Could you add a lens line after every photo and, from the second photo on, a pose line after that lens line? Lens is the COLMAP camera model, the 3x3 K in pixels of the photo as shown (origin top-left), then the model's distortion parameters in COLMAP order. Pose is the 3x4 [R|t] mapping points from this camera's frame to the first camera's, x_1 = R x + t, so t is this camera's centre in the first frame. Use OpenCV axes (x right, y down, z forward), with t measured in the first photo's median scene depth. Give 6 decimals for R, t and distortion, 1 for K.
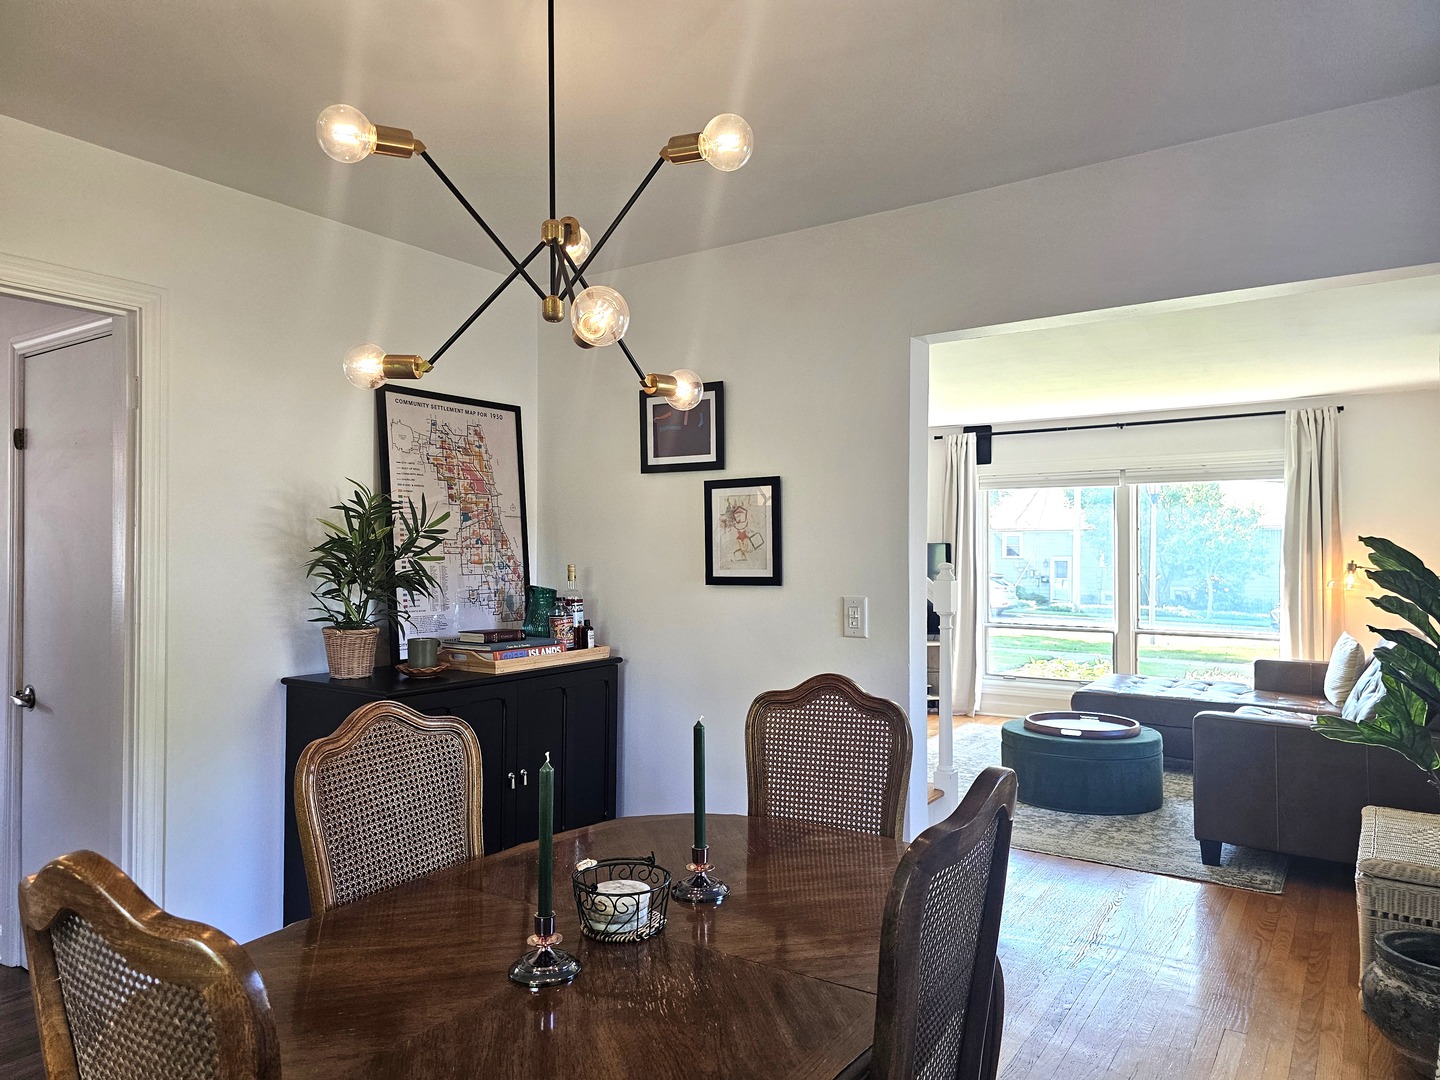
lens RADIAL K [[958.4, 0, 719.3], [0, 958.4, 540.3], [0, 0, 1]] dist [0.062713, -0.048613]
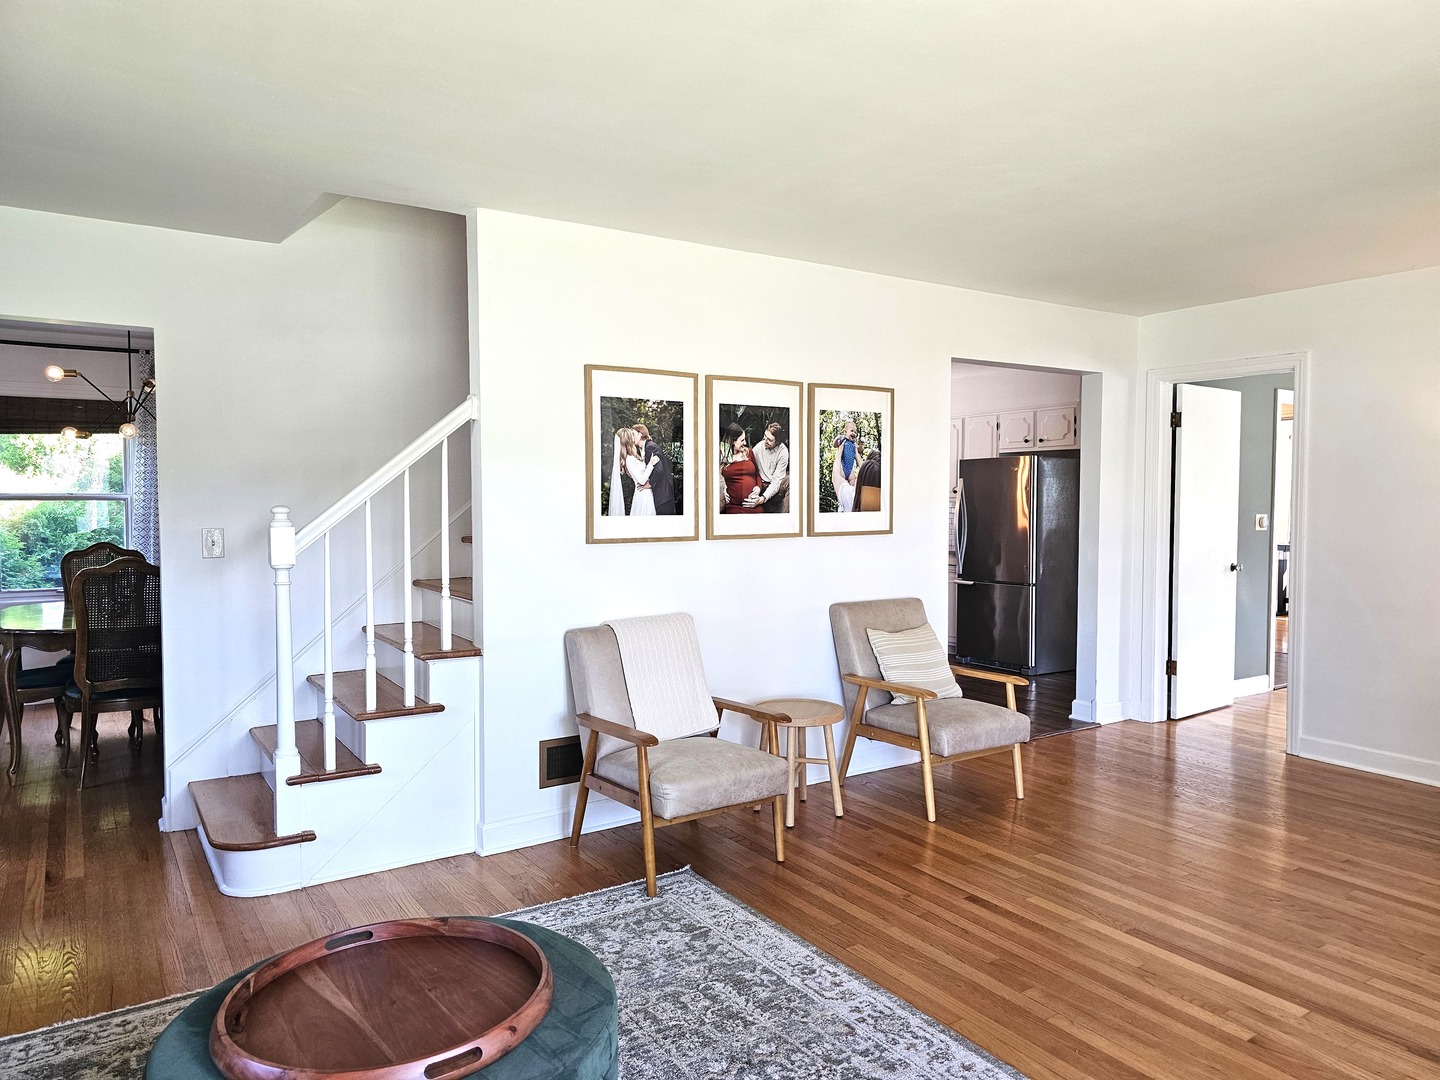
lens RADIAL K [[958.4, 0, 722.2], [0, 958.4, 533.3], [0, 0, 1]] dist [0.062713, -0.048613]
pose [[-0.381011, 0.036467, -0.923851, 0.972397], [0.005031, 0.999289, 0.037369, 0.013857], [0.924557, 0.009590, -0.380923, 1.264135]]
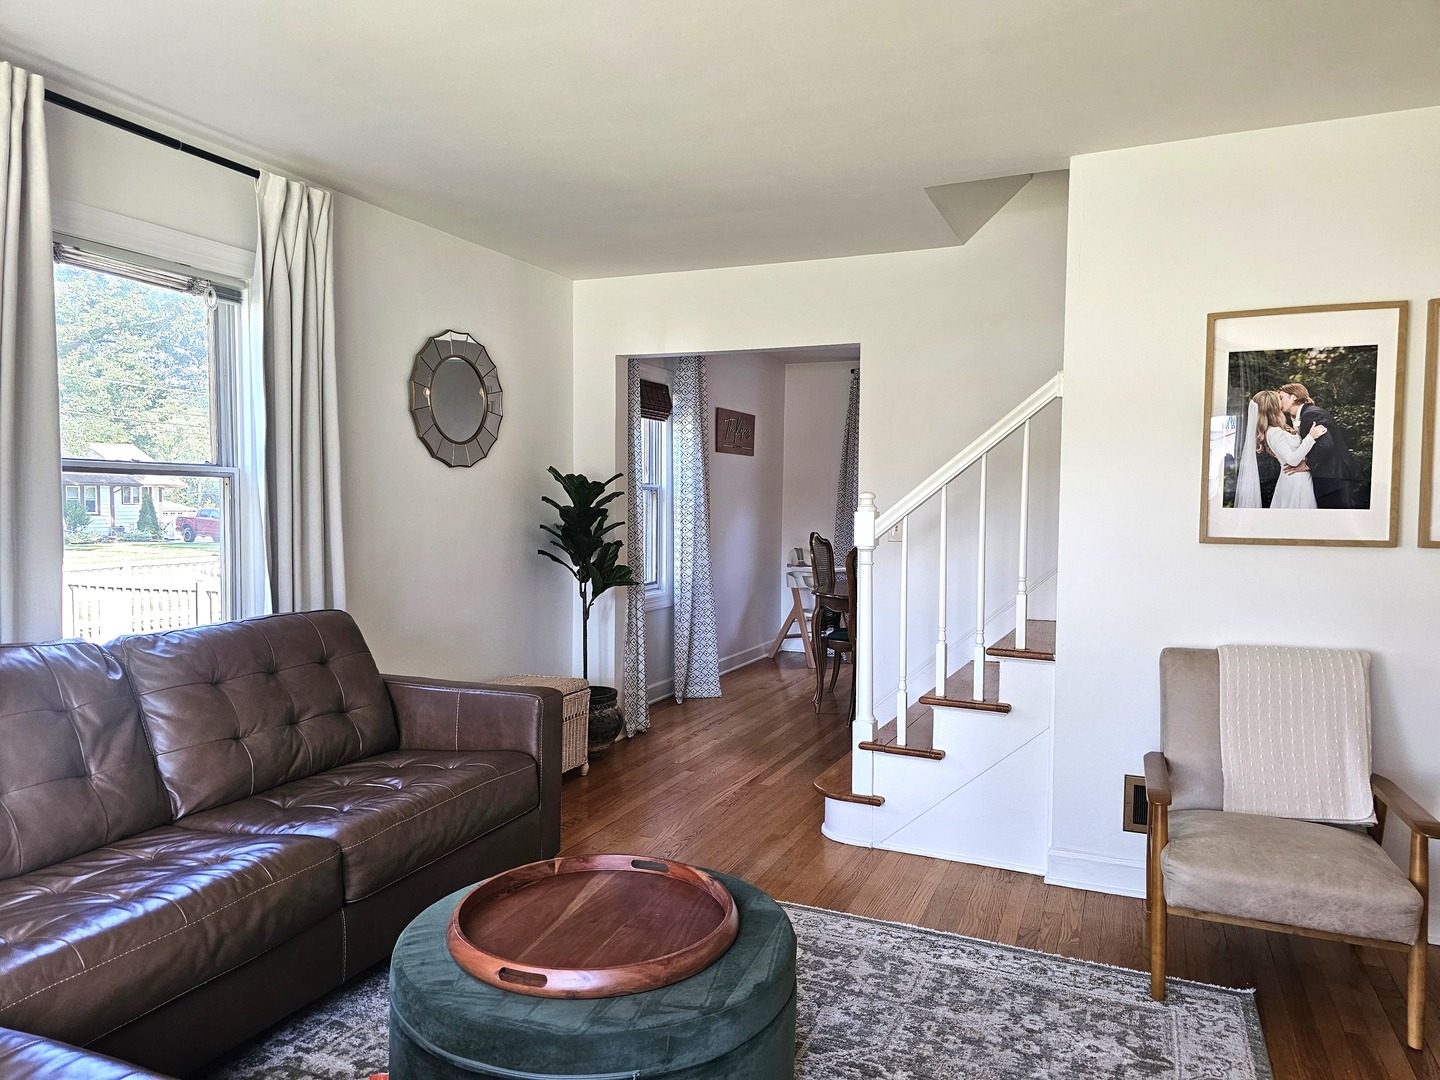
lens RADIAL K [[958.4, 0, 737.3], [0, 958.4, 548.8], [0, 0, 1]] dist [0.062713, -0.048613]
pose [[-0.980599, 0.002274, -0.196011, 0.688817], [-0.007195, 0.998841, 0.047585, 0.028397], [0.195892, 0.048072, -0.979446, 1.425443]]
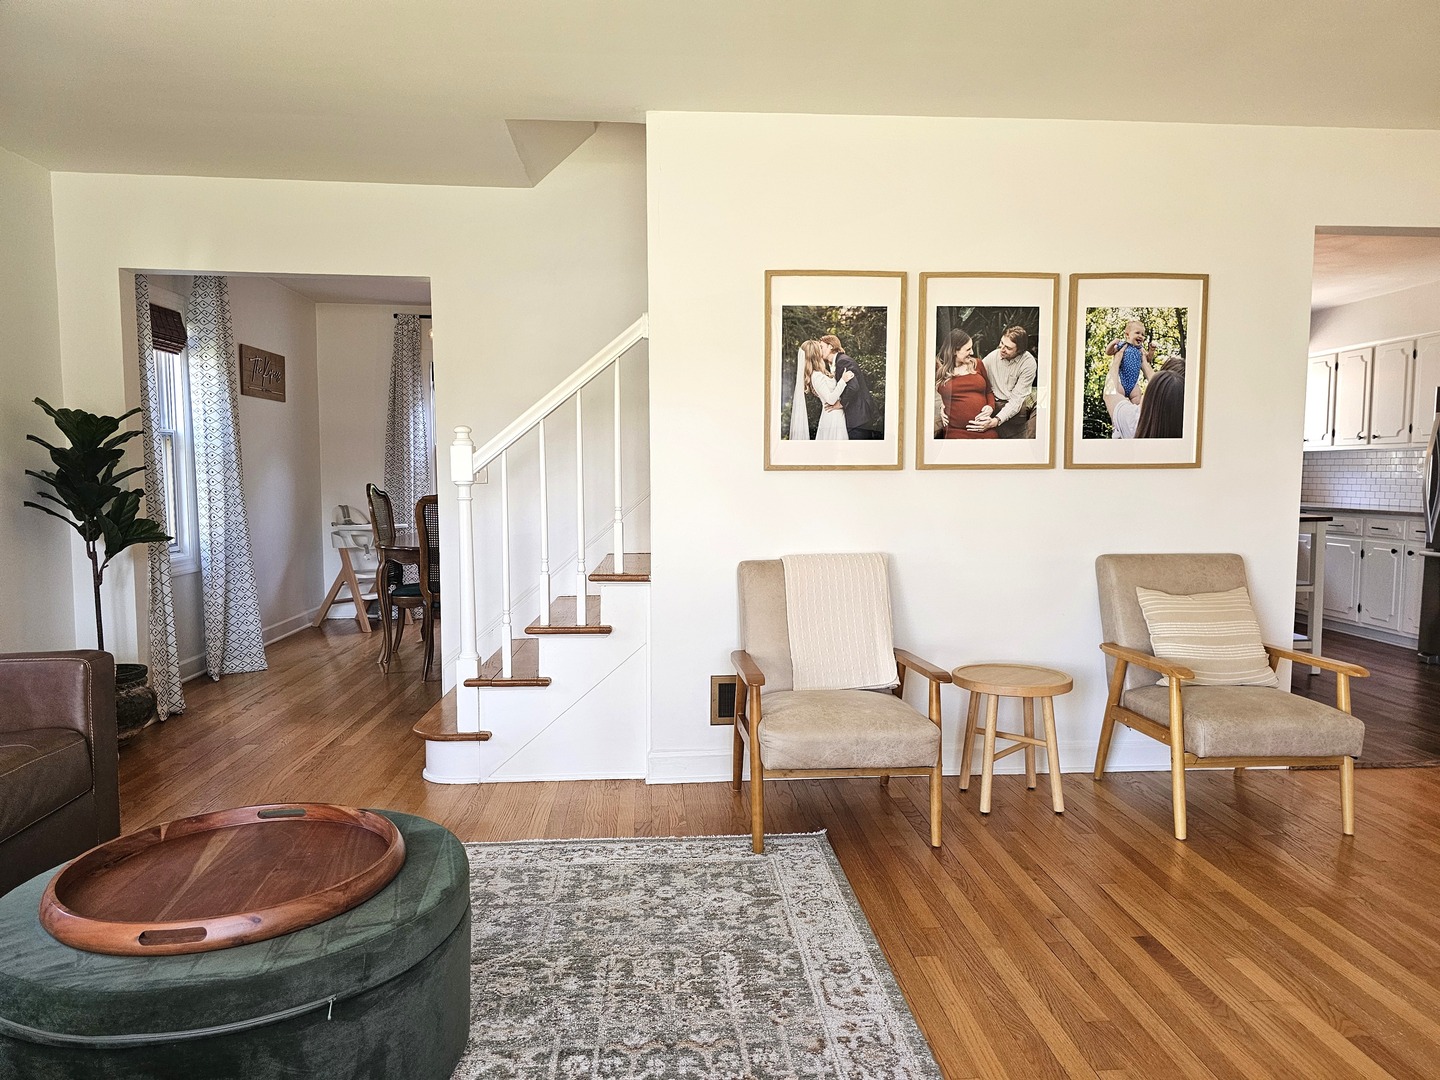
lens RADIAL K [[958.4, 0, 733.7], [0, 958.4, 549.3], [0, 0, 1]] dist [0.062713, -0.048613]
pose [[-0.777033, 0.051773, -0.627327, 0.749916], [0.002998, 0.996905, 0.078561, 0.056437], [0.629452, 0.059164, -0.774784, 1.417396]]
